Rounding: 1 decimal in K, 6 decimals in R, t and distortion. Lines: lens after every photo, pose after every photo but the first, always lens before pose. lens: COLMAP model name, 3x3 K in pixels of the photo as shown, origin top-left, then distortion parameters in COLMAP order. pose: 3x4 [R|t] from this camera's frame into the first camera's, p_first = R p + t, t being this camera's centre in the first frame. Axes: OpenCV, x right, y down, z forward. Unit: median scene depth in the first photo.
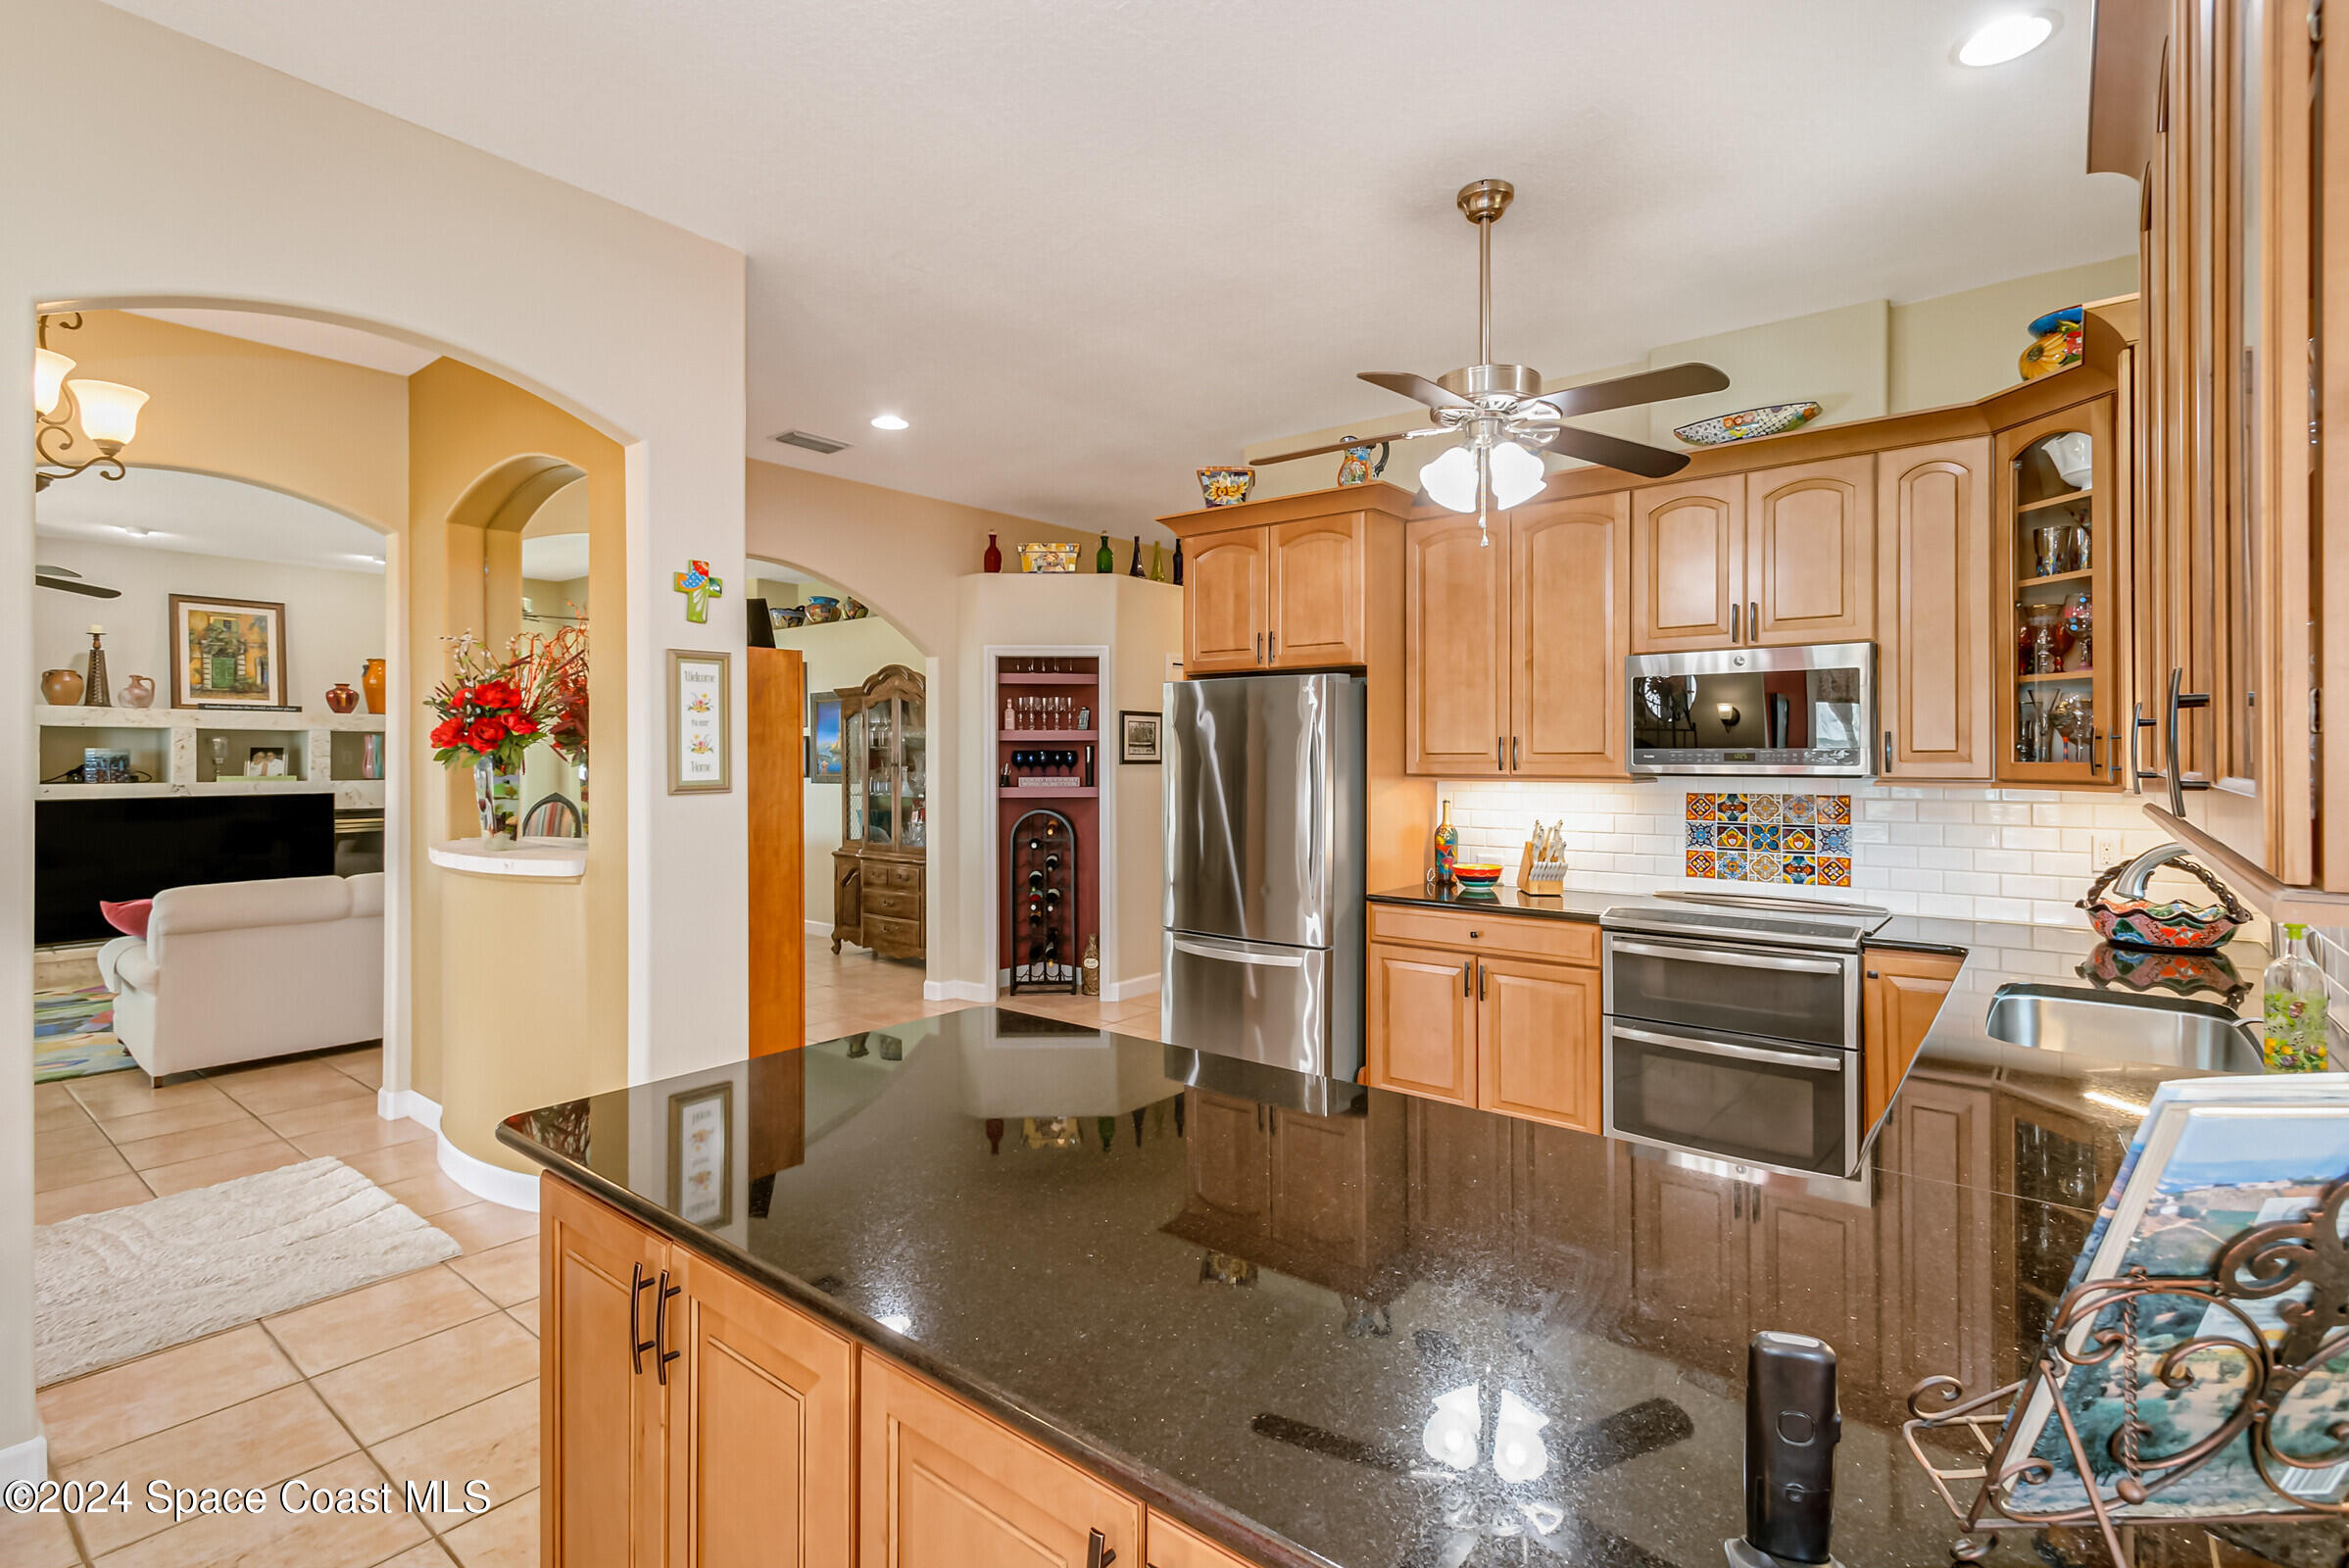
lens RADIAL K [[1115.7, 0, 1186.9], [0, 1115.7, 767.1], [0, 0, 1]] dist [0.010237, 0.000242]
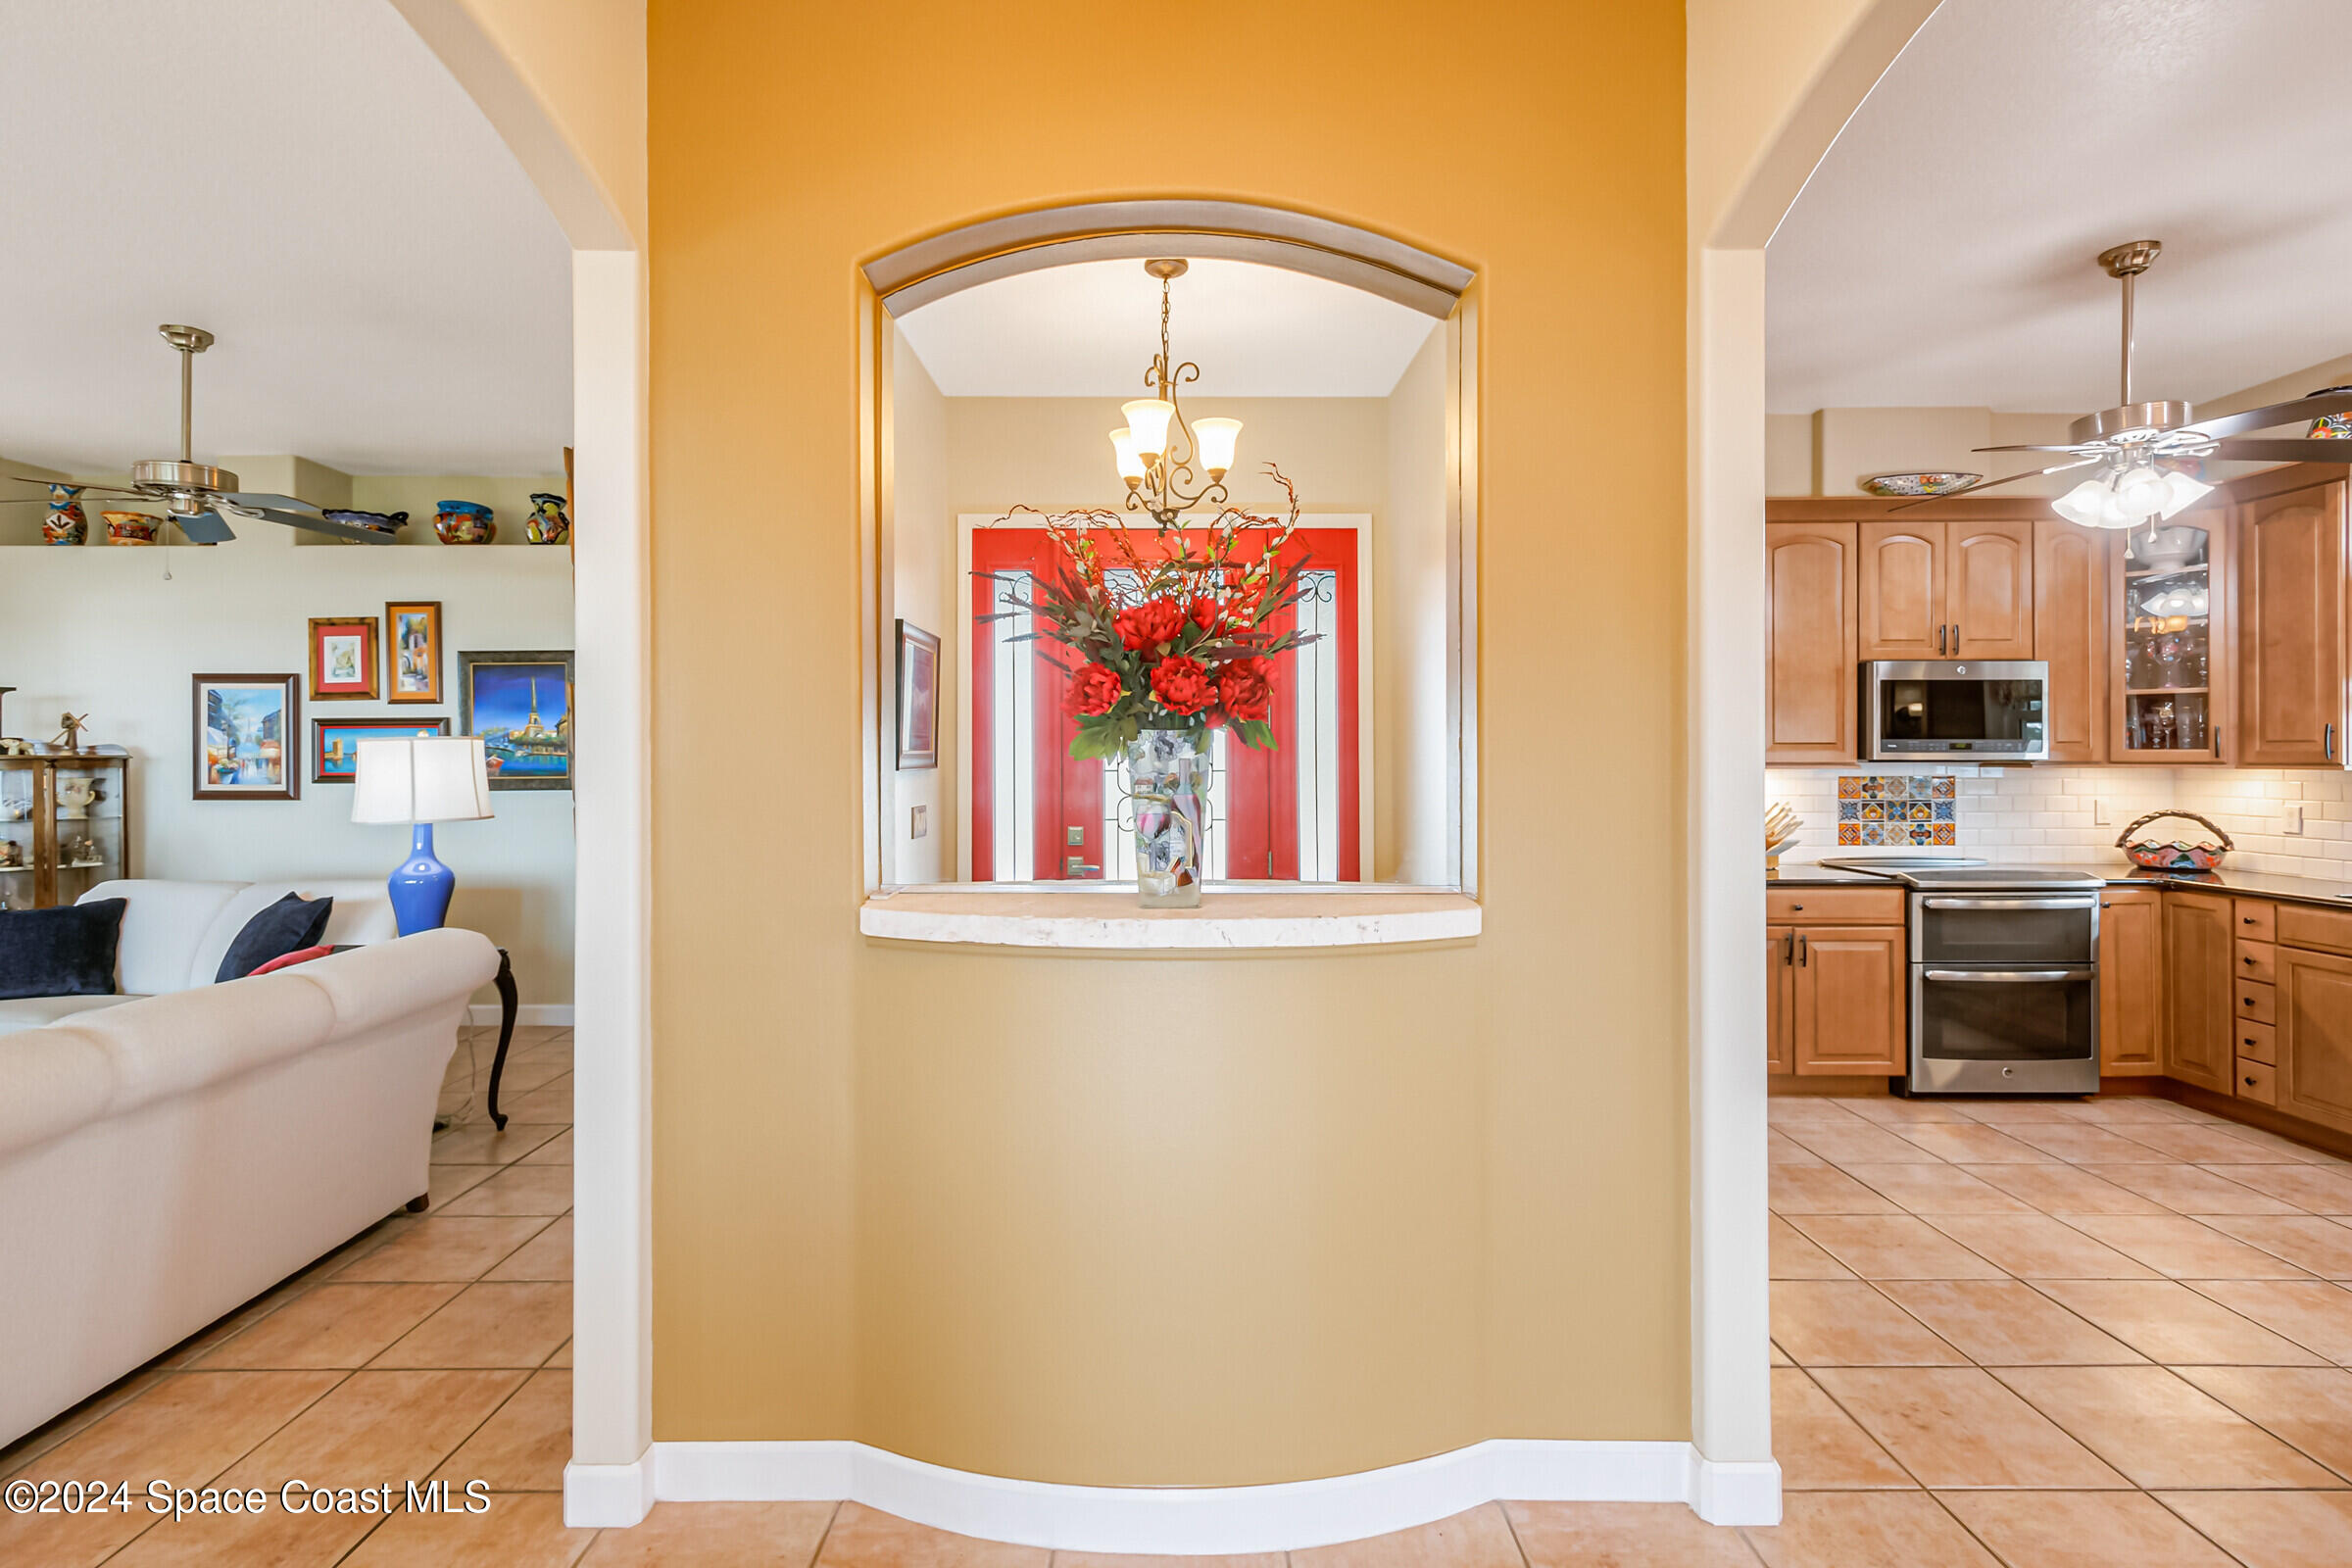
lens RADIAL K [[1117.1, 0, 1172.5], [0, 1117.1, 763.4], [0, 0, 1]] dist [0.010237, 0.000242]
pose [[0.781866, -0.004597, 0.623430, -0.864679], [0.006382, 0.999979, -0.000631, 0.004671], [-0.623414, 0.004472, 0.781879, 0.488893]]
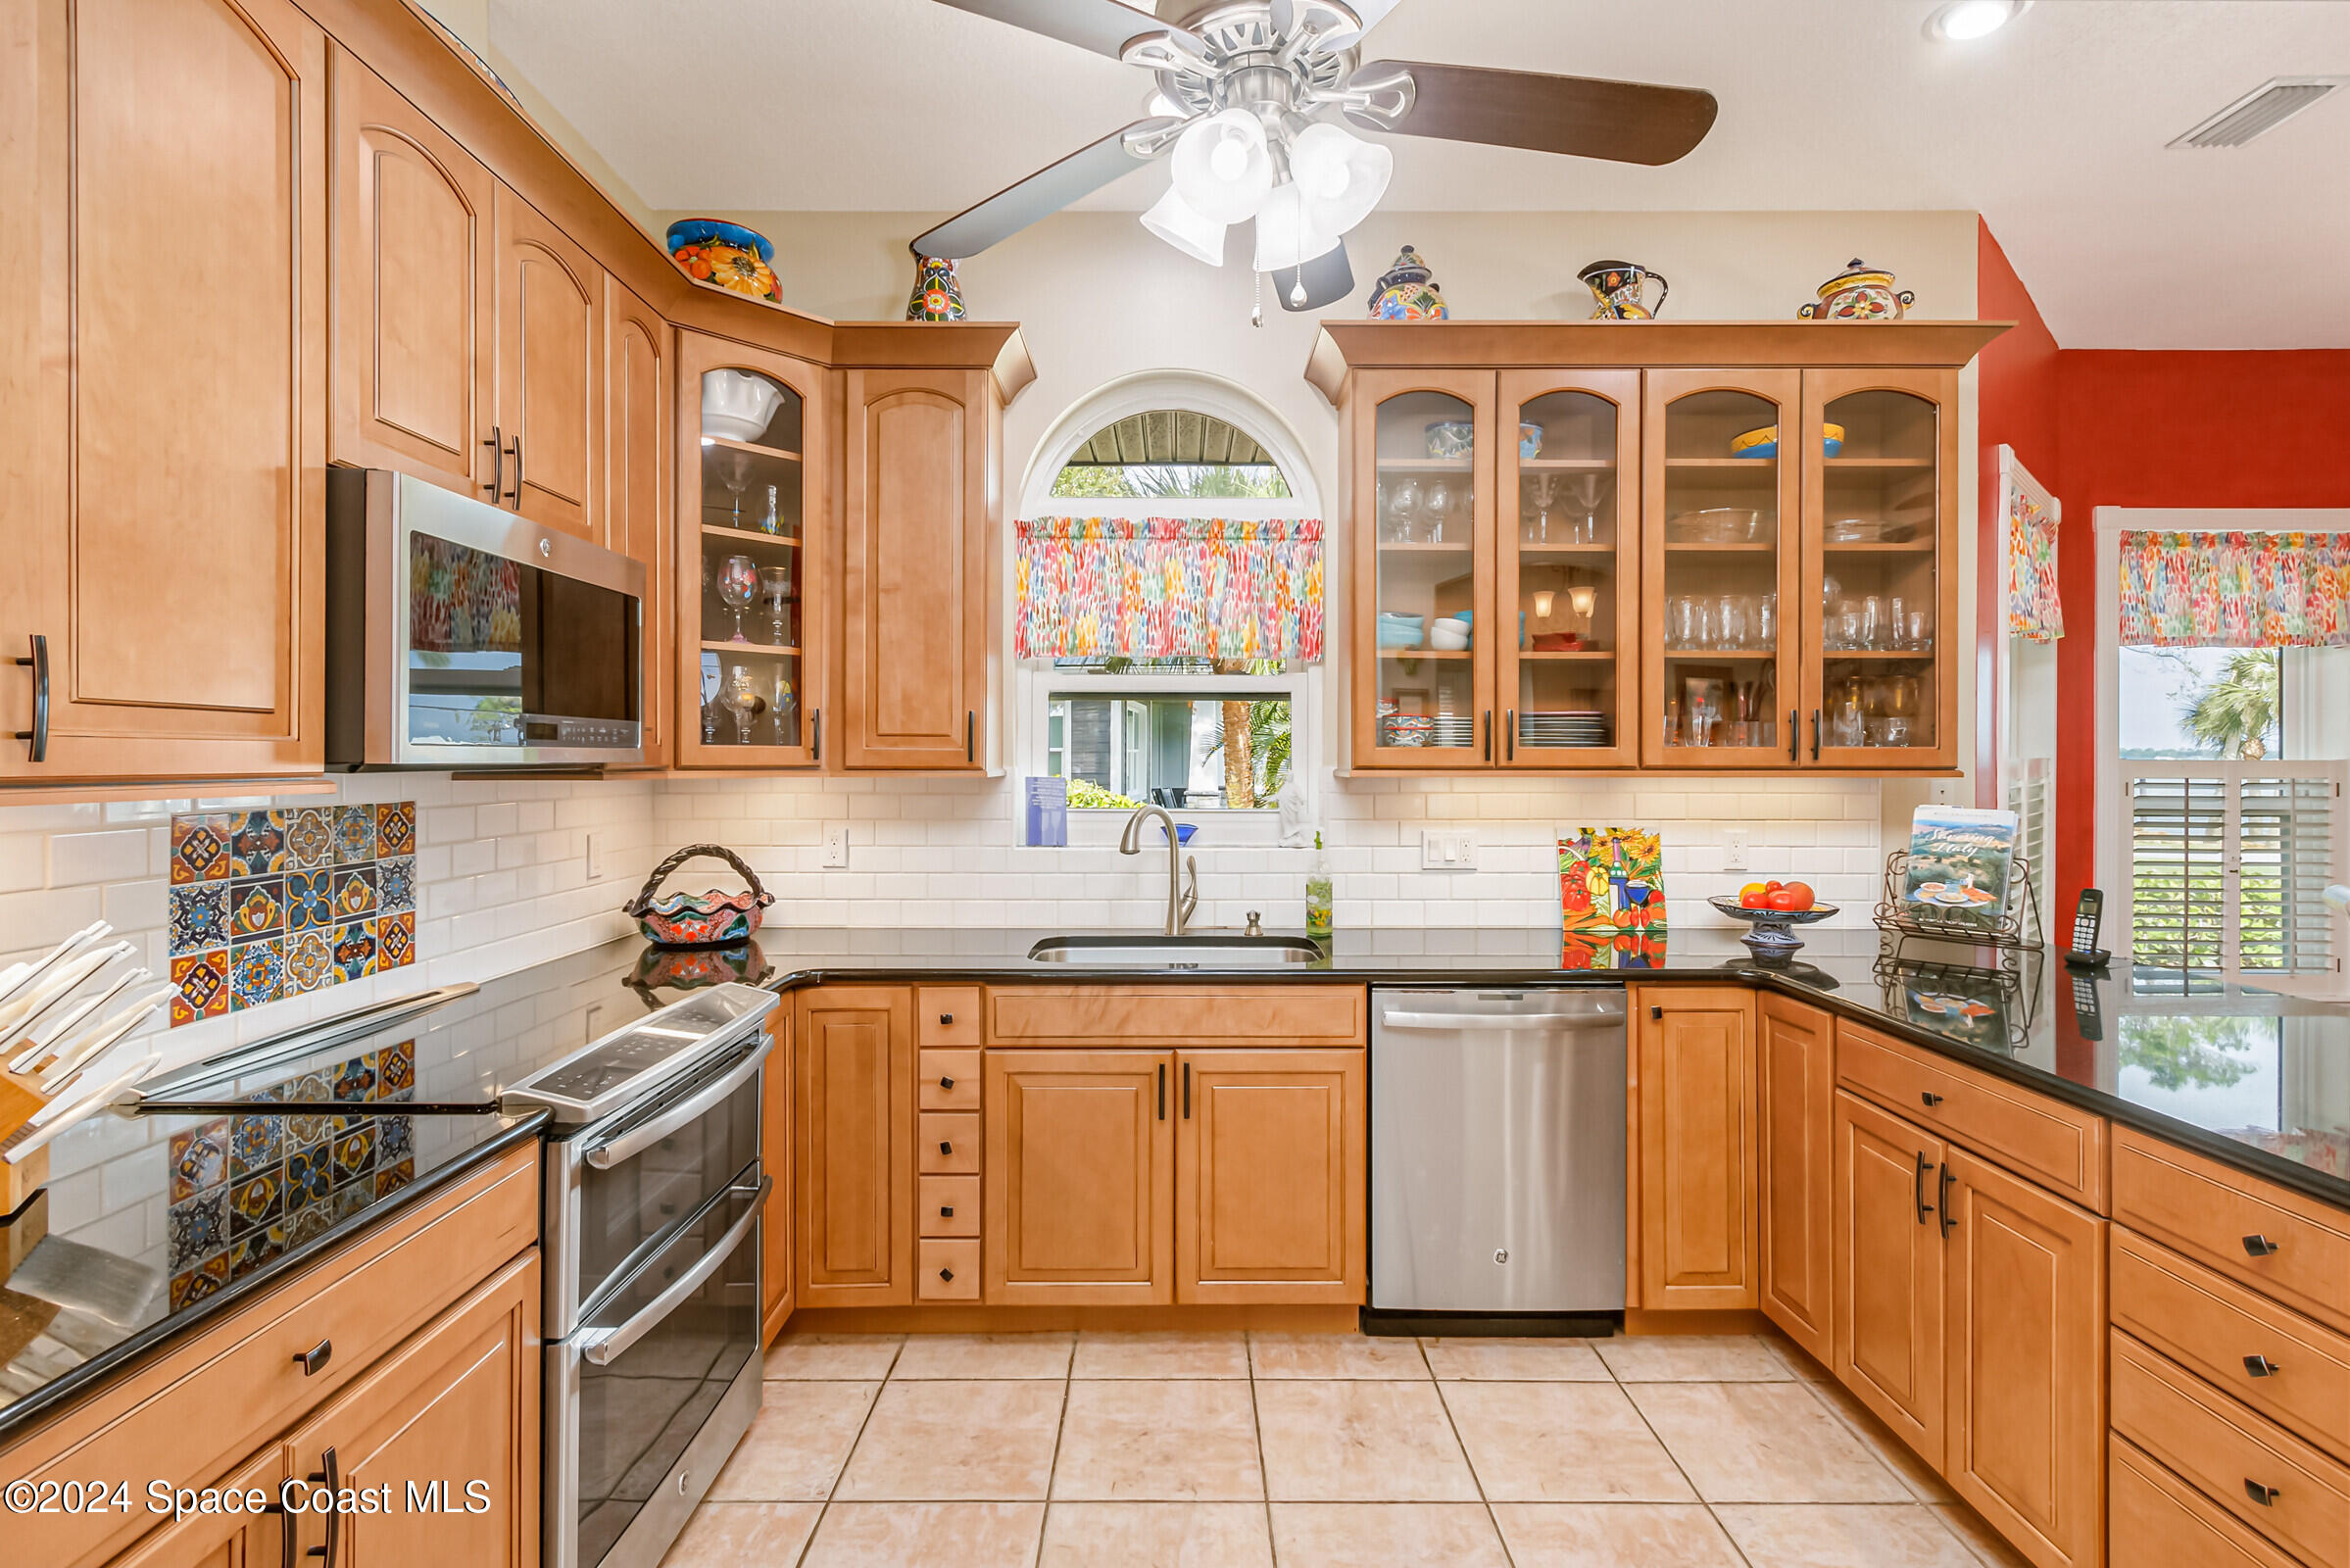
lens RADIAL K [[1116.2, 0, 1176.8], [0, 1116.2, 759.2], [0, 0, 1]] dist [0.010237, 0.000242]
pose [[-0.616032, -0.002330, 0.787718, -0.085407], [0.003434, 0.999978, 0.005643, 0.001597], [-0.787714, 0.006182, -0.616010, 0.947386]]
